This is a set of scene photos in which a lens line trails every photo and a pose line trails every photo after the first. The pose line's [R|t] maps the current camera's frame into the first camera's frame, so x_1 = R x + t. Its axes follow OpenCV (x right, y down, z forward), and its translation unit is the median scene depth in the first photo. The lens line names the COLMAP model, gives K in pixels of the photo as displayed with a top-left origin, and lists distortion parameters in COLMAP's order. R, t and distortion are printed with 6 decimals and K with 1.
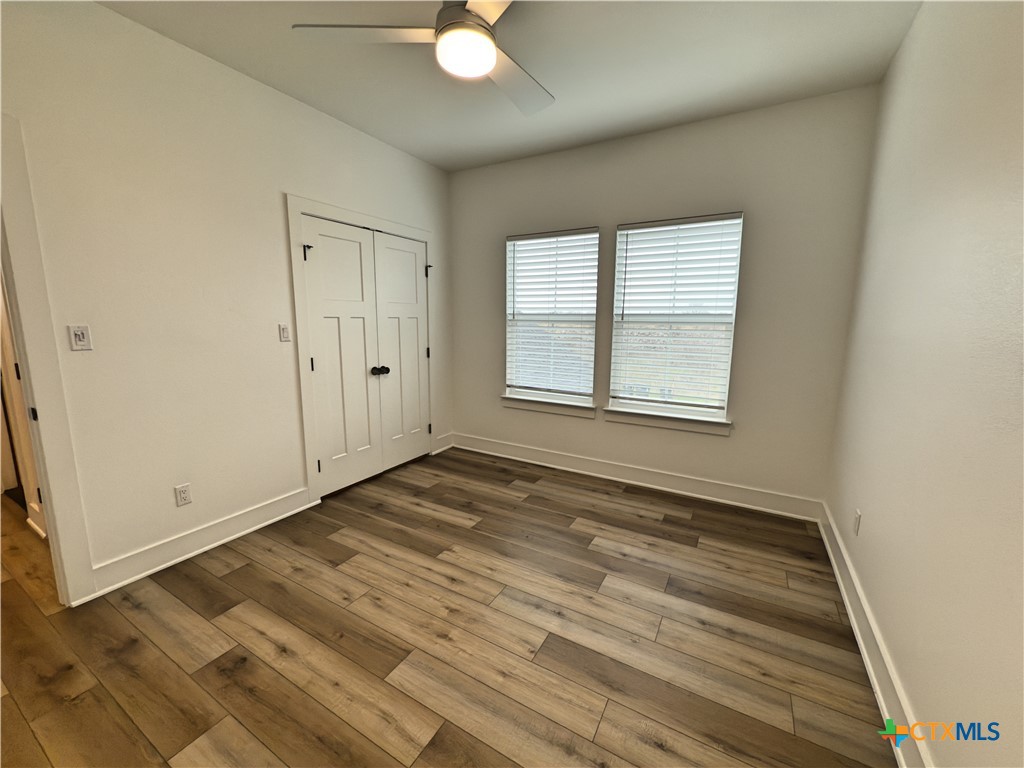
lens RADIAL K [[408.2, 0, 512.0], [0, 408.2, 384.0], [0, 0, 1]] dist [-0.002067, -0.000248]
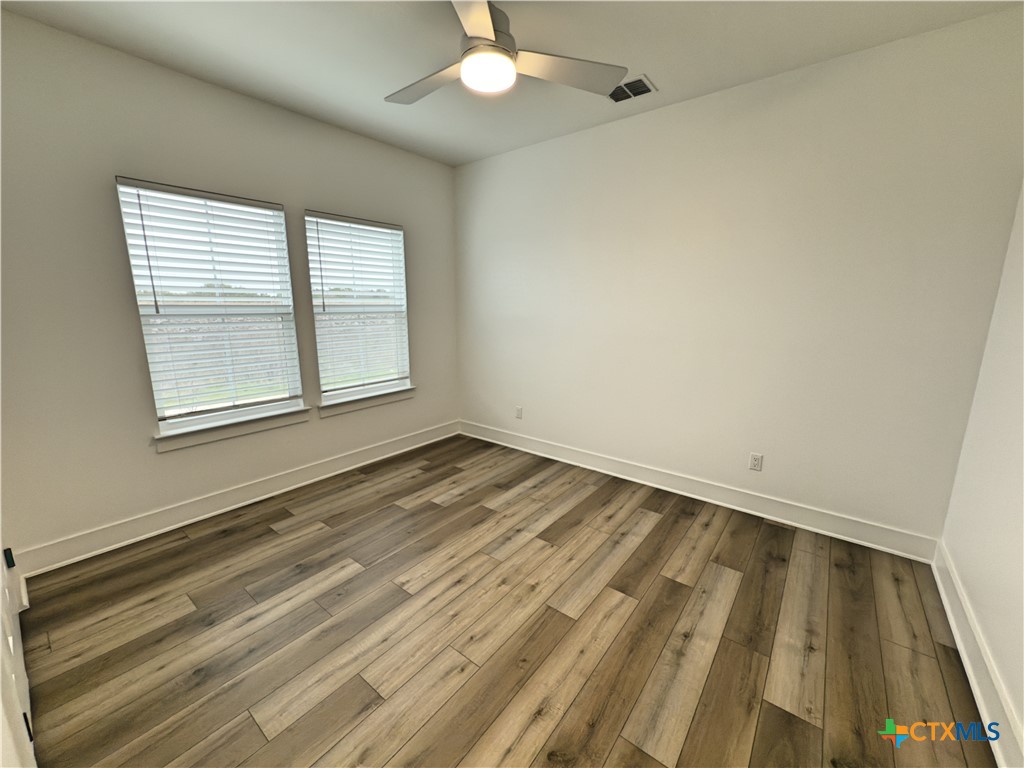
lens RADIAL K [[410.3, 0, 510.4], [0, 410.3, 384.0], [0, 0, 1]] dist [-0.001200, -0.000109]
pose [[0.143535, -0.201344, 0.968947, -0.800467], [0.153027, 0.971825, 0.179273, -0.118509], [-0.977742, 0.122543, 0.170302, 0.521154]]
